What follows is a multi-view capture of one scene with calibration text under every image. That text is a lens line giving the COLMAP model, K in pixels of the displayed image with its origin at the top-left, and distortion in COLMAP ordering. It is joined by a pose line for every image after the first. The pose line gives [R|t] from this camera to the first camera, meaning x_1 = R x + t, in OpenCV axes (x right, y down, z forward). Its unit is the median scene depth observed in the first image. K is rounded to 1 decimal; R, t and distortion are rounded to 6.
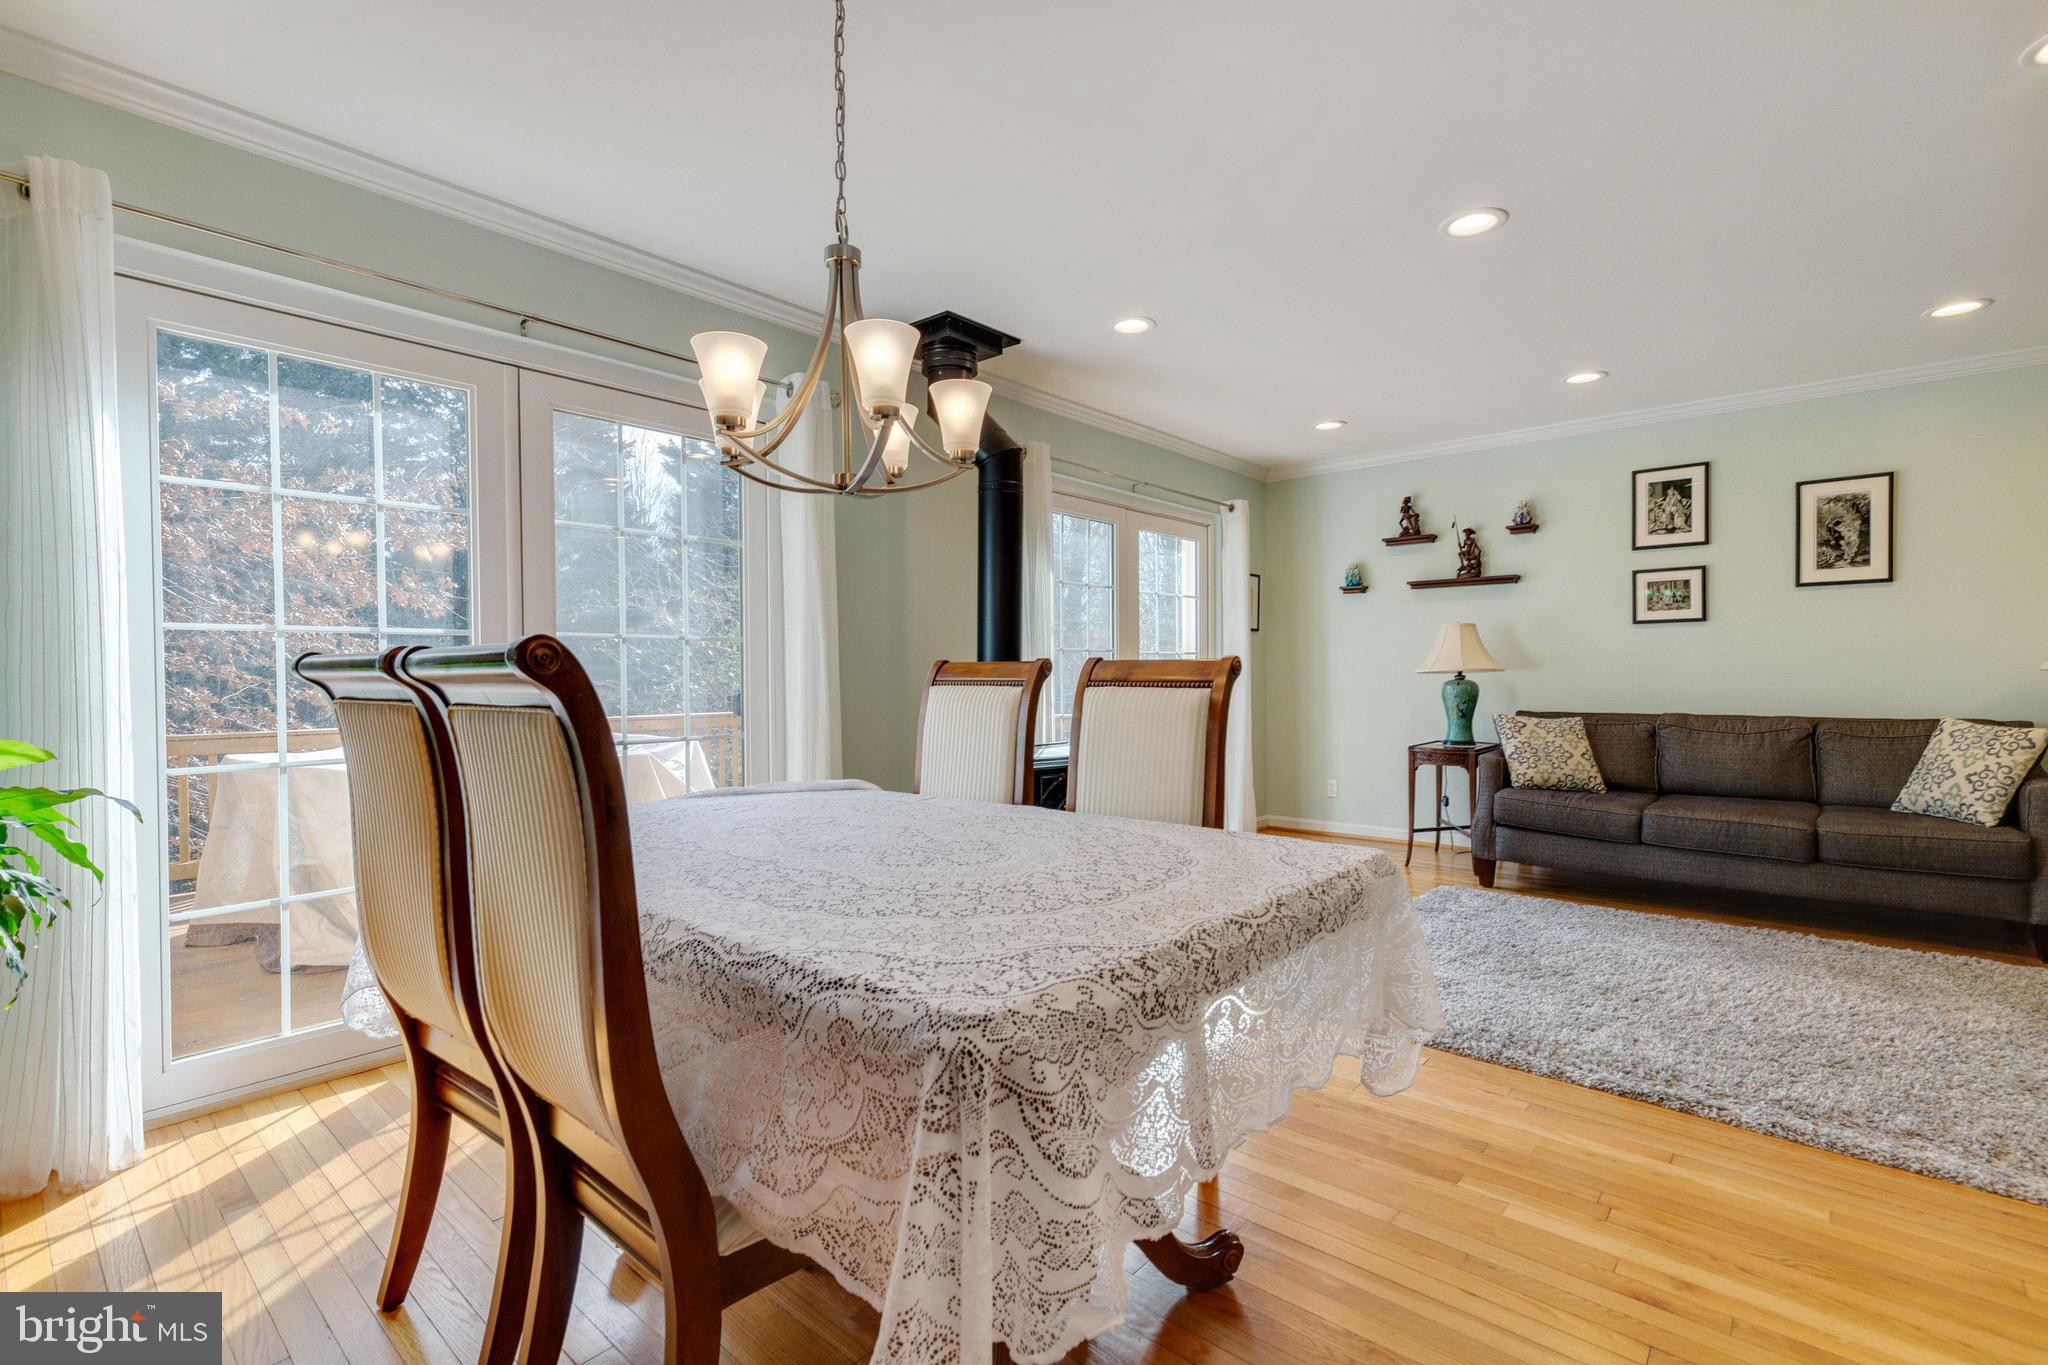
lens RADIAL K [[934.4, 0, 1015.7], [0, 934.4, 689.8], [0, 0, 1]] dist [0.006987, -0.001033]
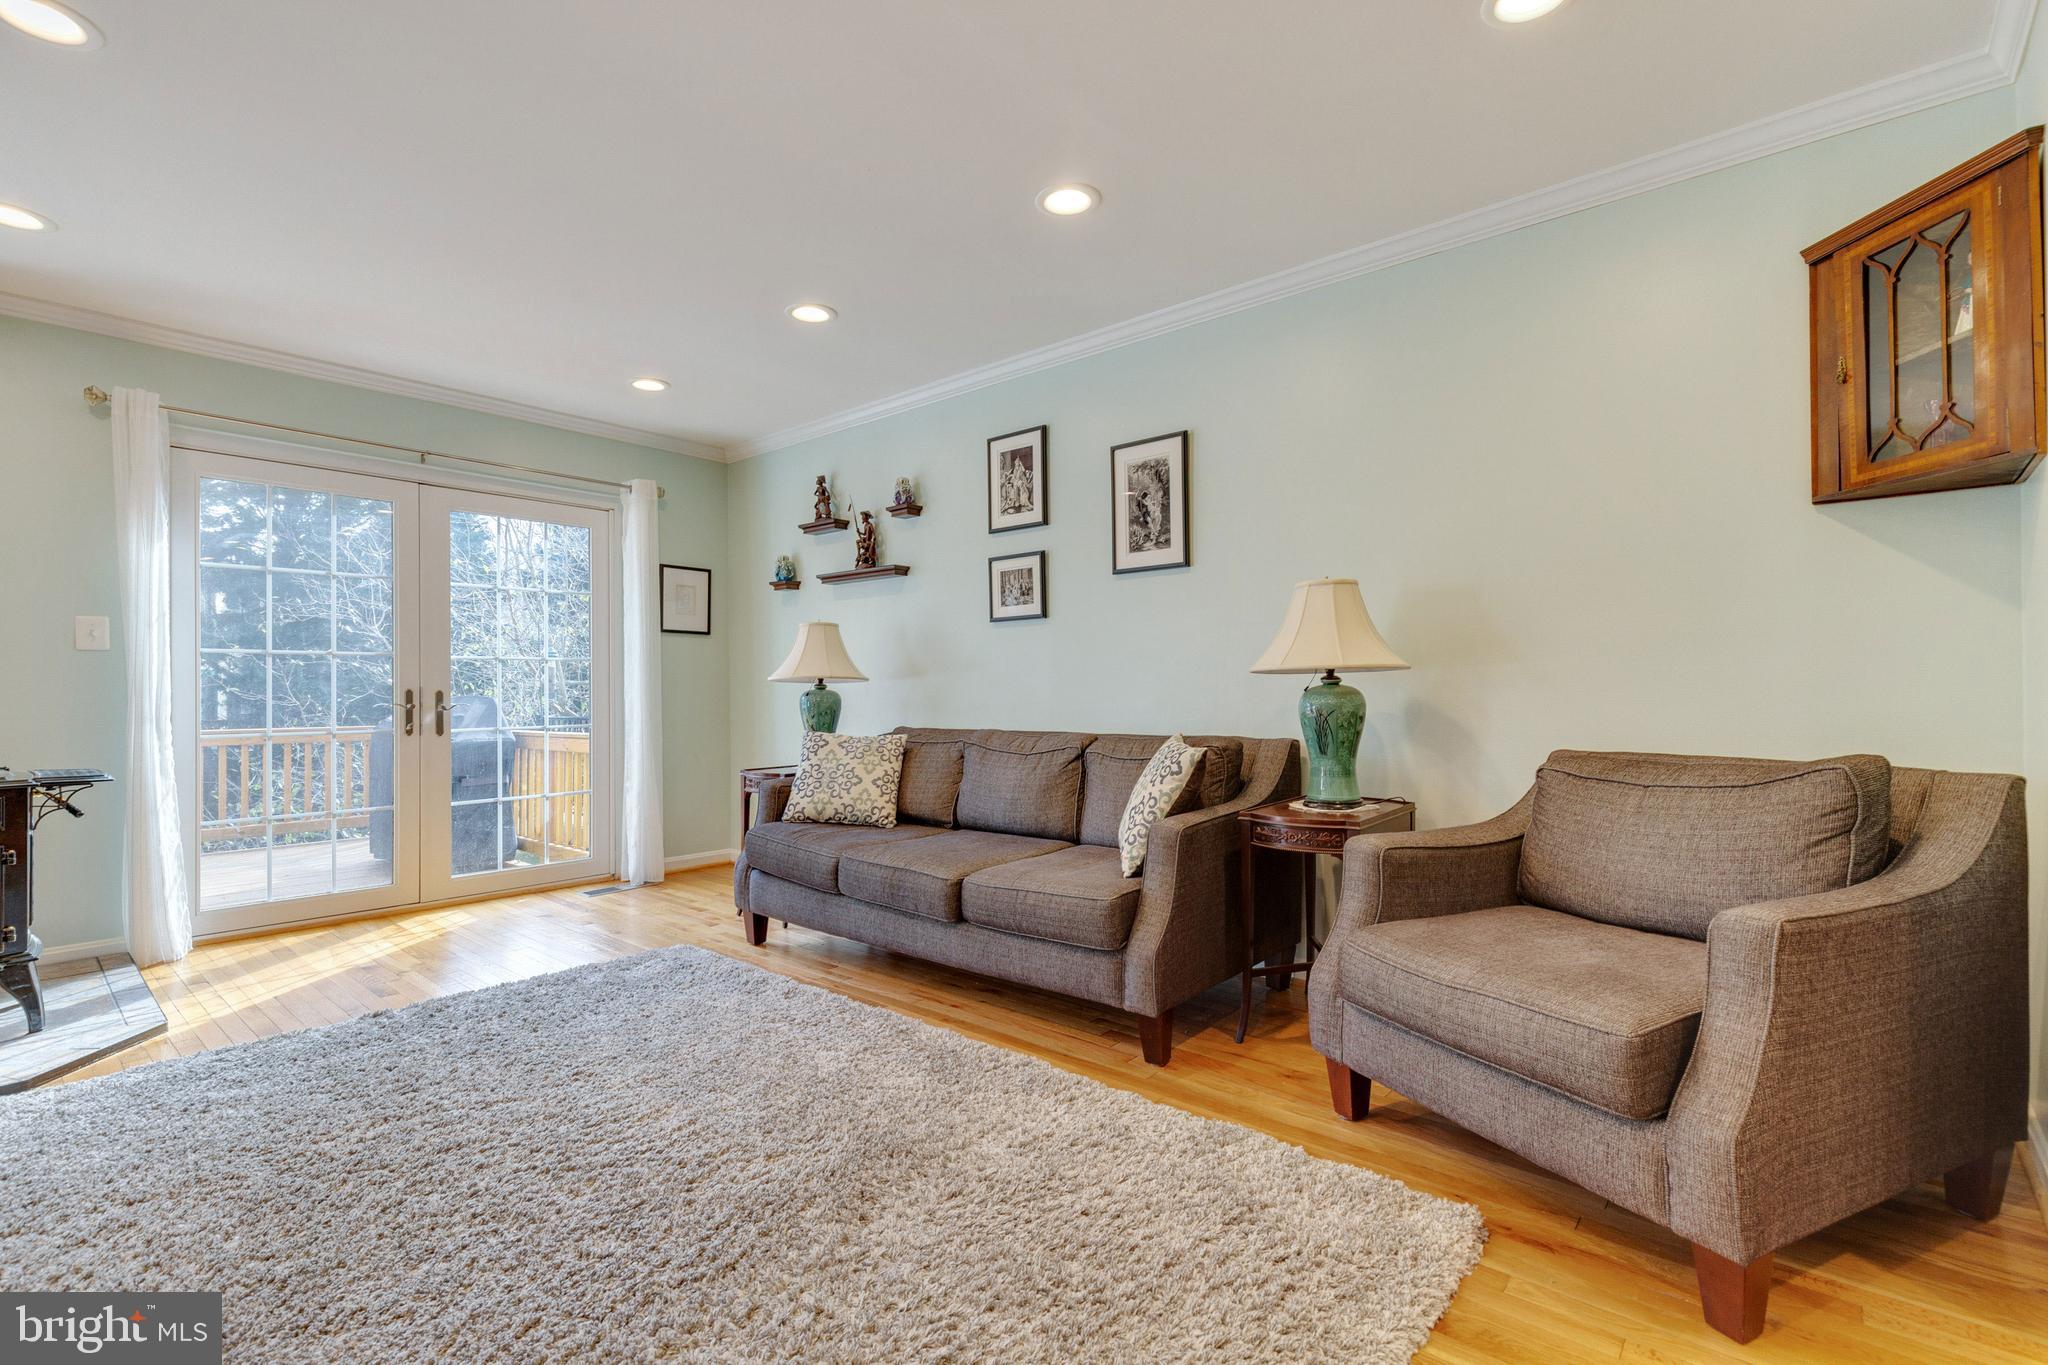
lens RADIAL K [[934.4, 0, 1023.5], [0, 934.4, 688.3], [0, 0, 1]] dist [0.006987, -0.001033]
pose [[0.999990, 0.003990, -0.002227, 0.740879], [-0.004044, 0.999688, -0.024633, 0.009080], [0.002128, 0.024642, 0.999694, 0.187682]]
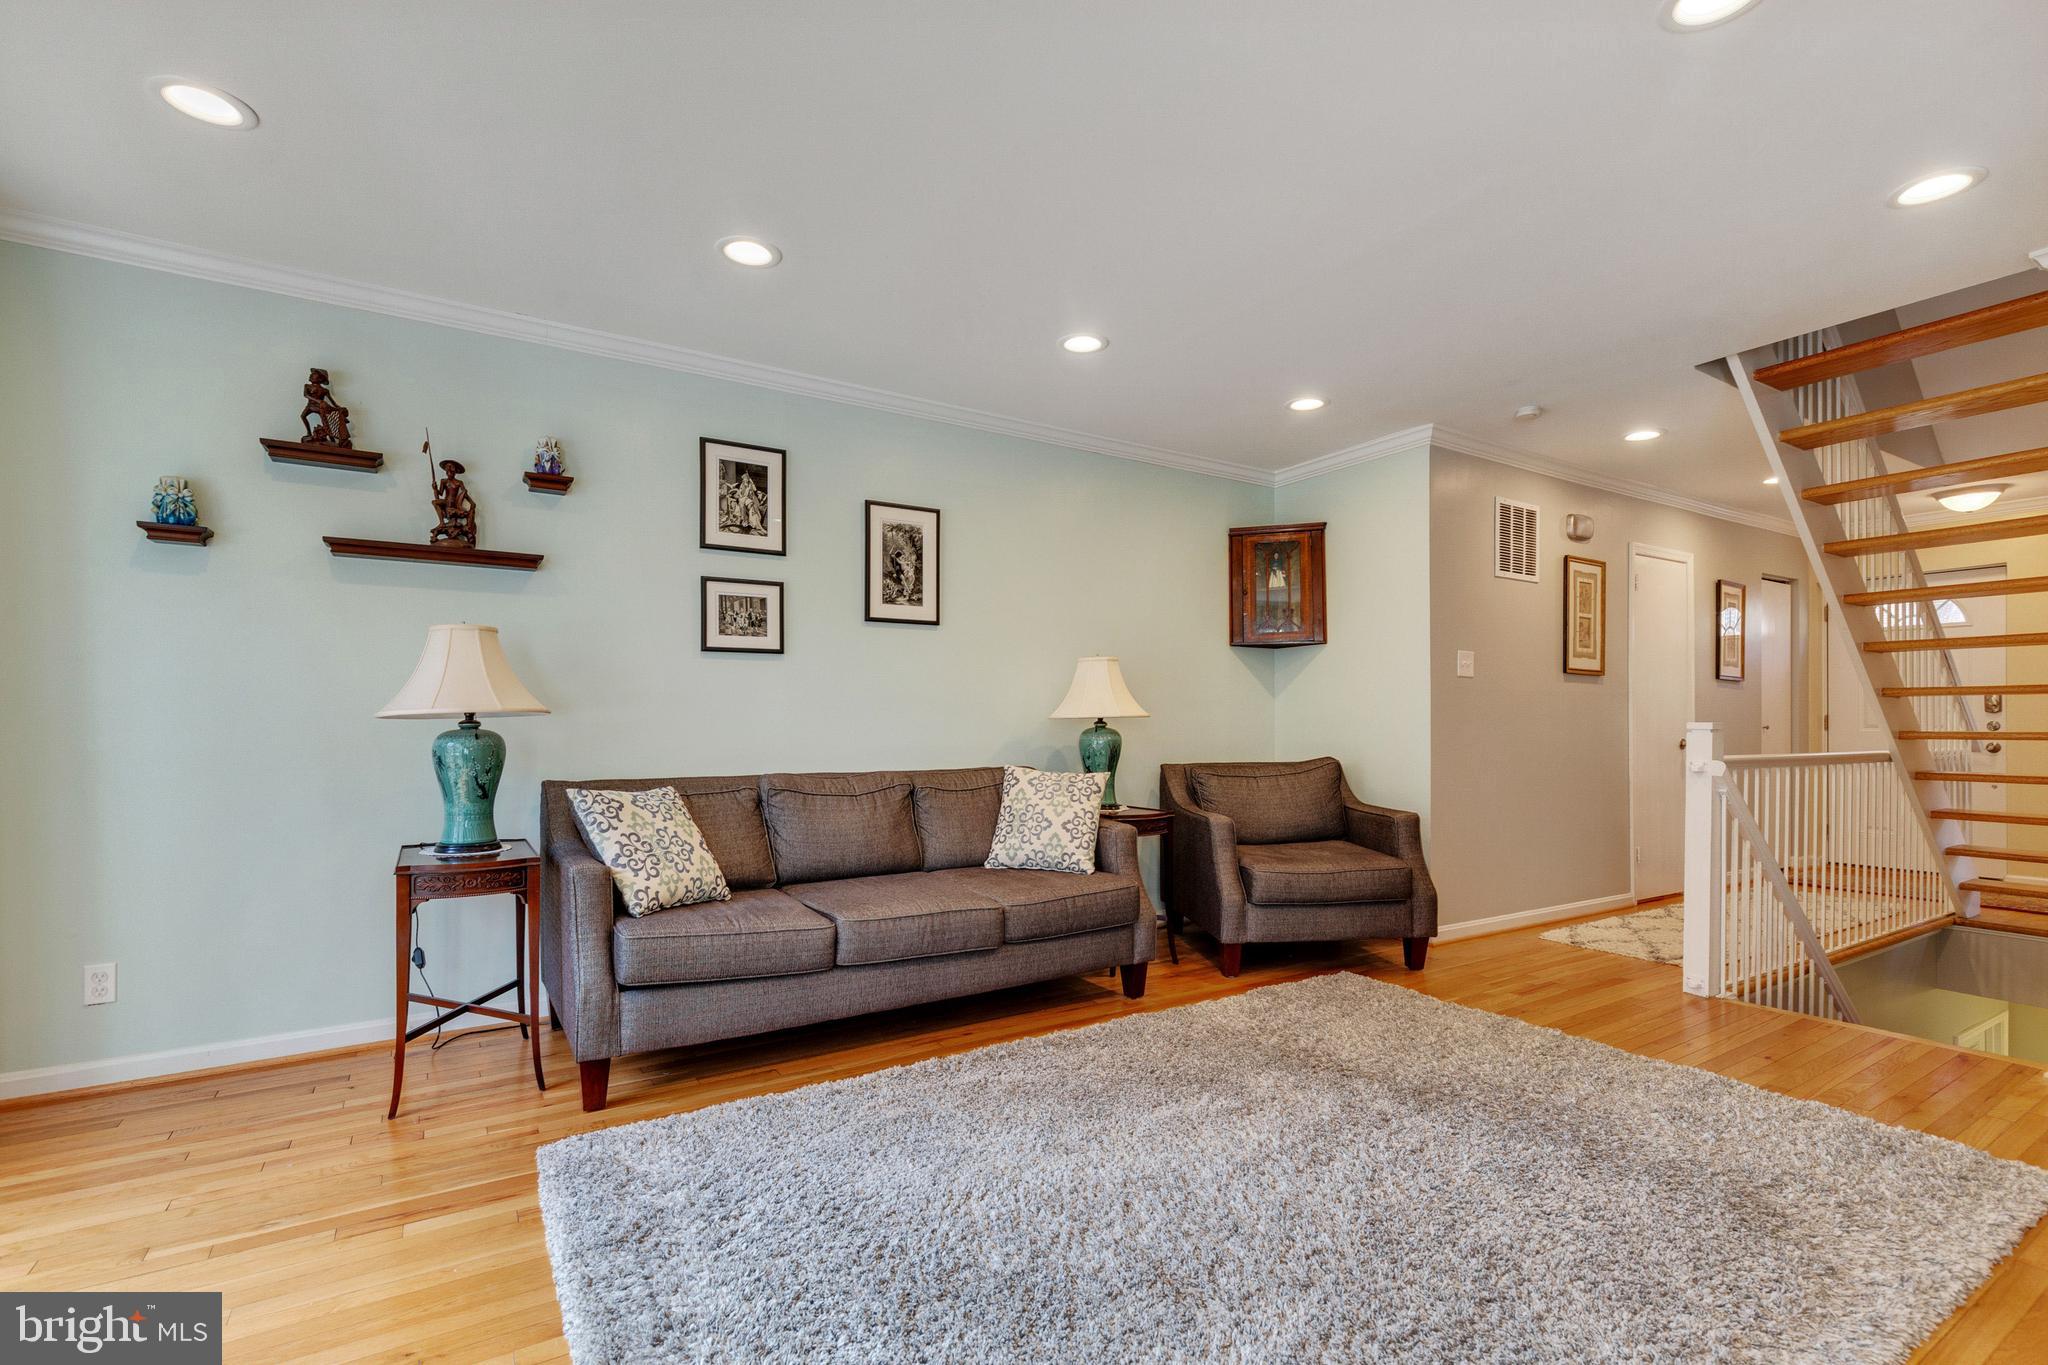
lens RADIAL K [[934.4, 0, 1035.3], [0, 934.4, 723.0], [0, 0, 1]] dist [0.006987, -0.001033]
pose [[0.283864, 0.011316, 0.958798, 0.053993], [0.019845, 0.999647, -0.017673, 0.001961], [-0.958659, 0.024044, 0.283540, 0.598611]]
